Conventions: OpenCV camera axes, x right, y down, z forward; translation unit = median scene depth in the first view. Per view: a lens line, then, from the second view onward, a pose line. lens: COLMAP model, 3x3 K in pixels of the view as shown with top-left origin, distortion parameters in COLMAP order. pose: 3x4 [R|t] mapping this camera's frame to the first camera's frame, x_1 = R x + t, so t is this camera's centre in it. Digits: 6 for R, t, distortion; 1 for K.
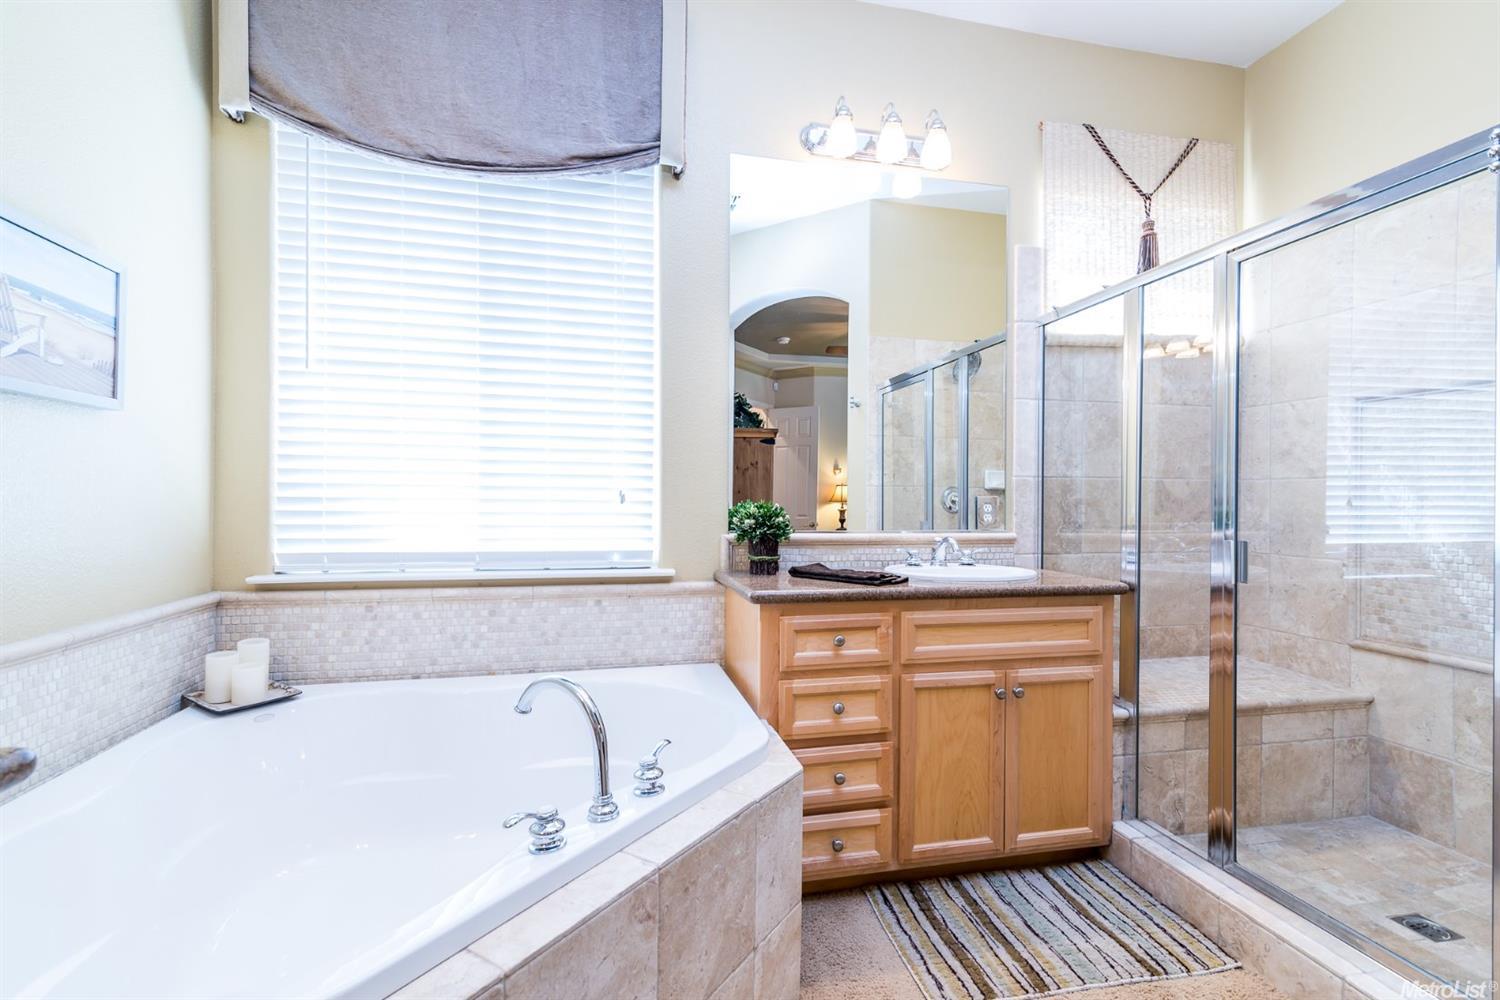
lens RADIAL K [[692.9, 0, 755.2], [0, 692.9, 509.6], [0, 0, 1]] dist [0.017546, -0.000513]
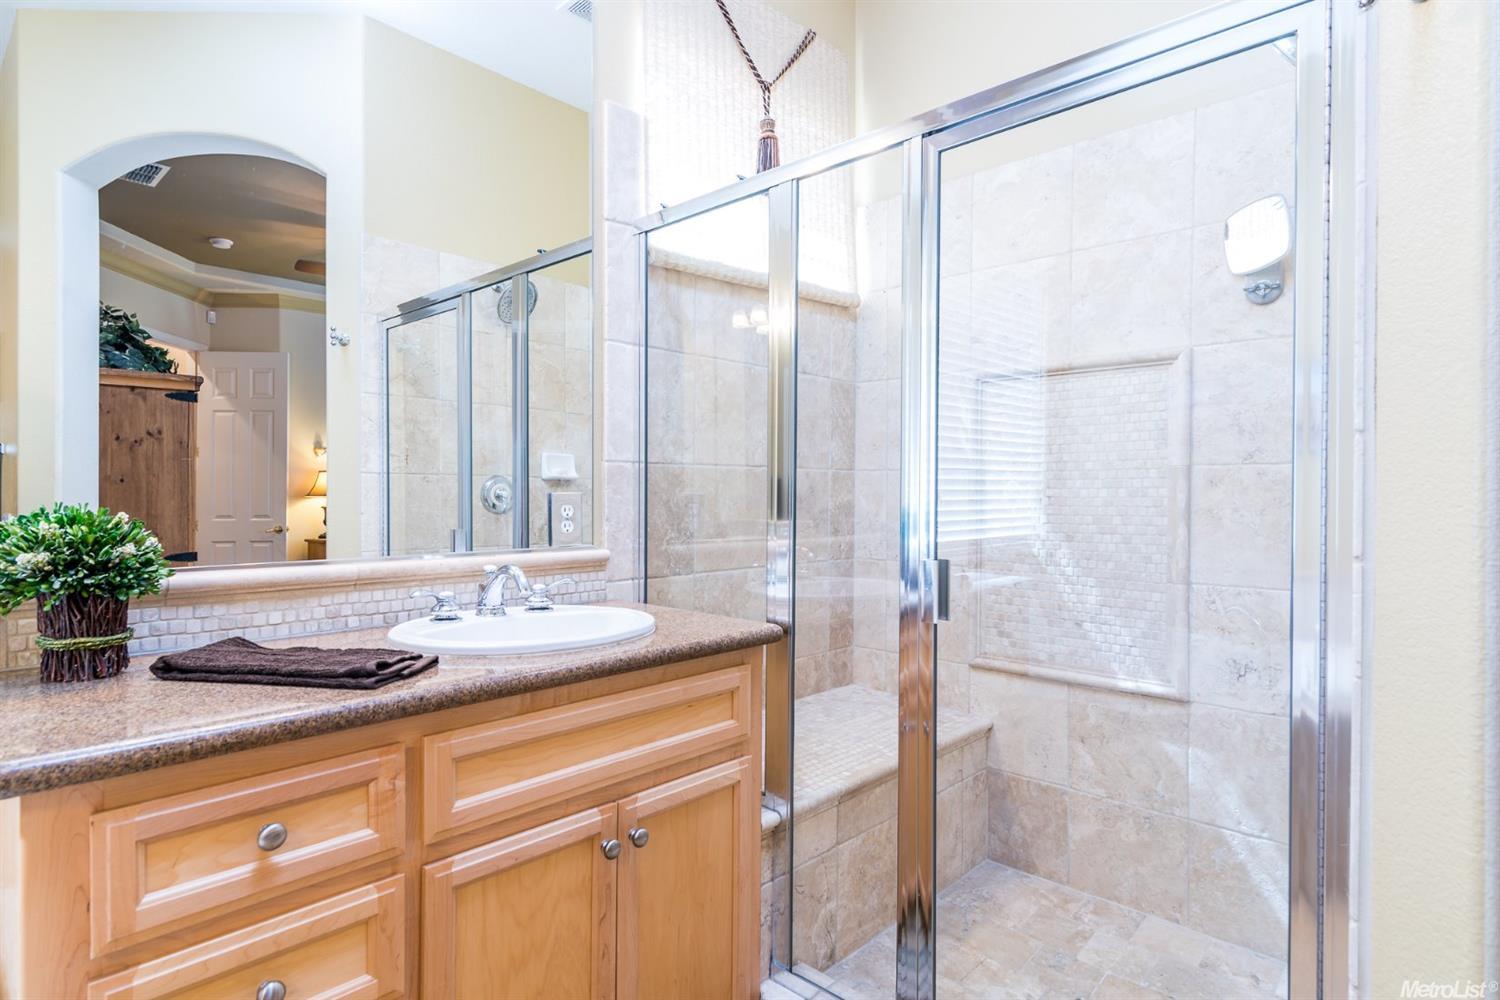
lens RADIAL K [[811.7, 0, 742.4], [0, 811.7, 493.5], [0, 0, 1]] dist [0.008956, -0.000364]
pose [[0.832014, -0.004231, 0.554738, 0.073097], [0.009462, 0.999934, -0.006564, -0.013858], [-0.554674, 0.010711, 0.831999, 0.362701]]
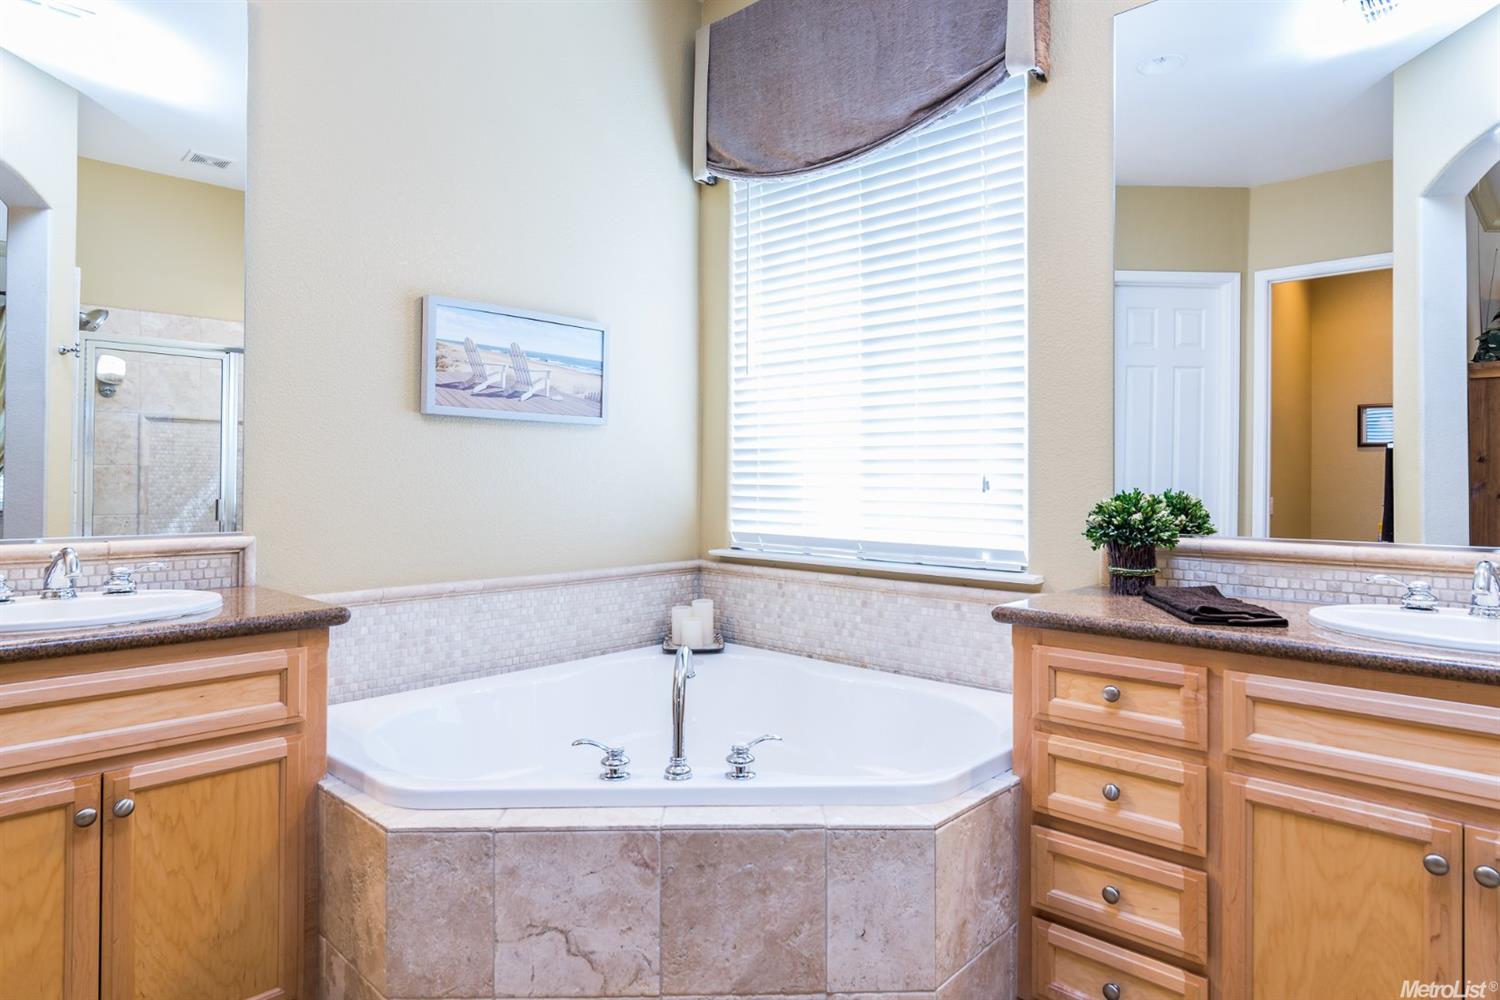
lens RADIAL K [[895.7, 0, 752.2], [0, 895.7, 481.0], [0, 0, 1]] dist [0.016318, -0.001075]
pose [[0.546372, -0.002512, -0.837539, 0.584571], [-0.013458, 0.999840, -0.011778, -0.006044], [0.837434, 0.017706, 0.546251, 0.180147]]
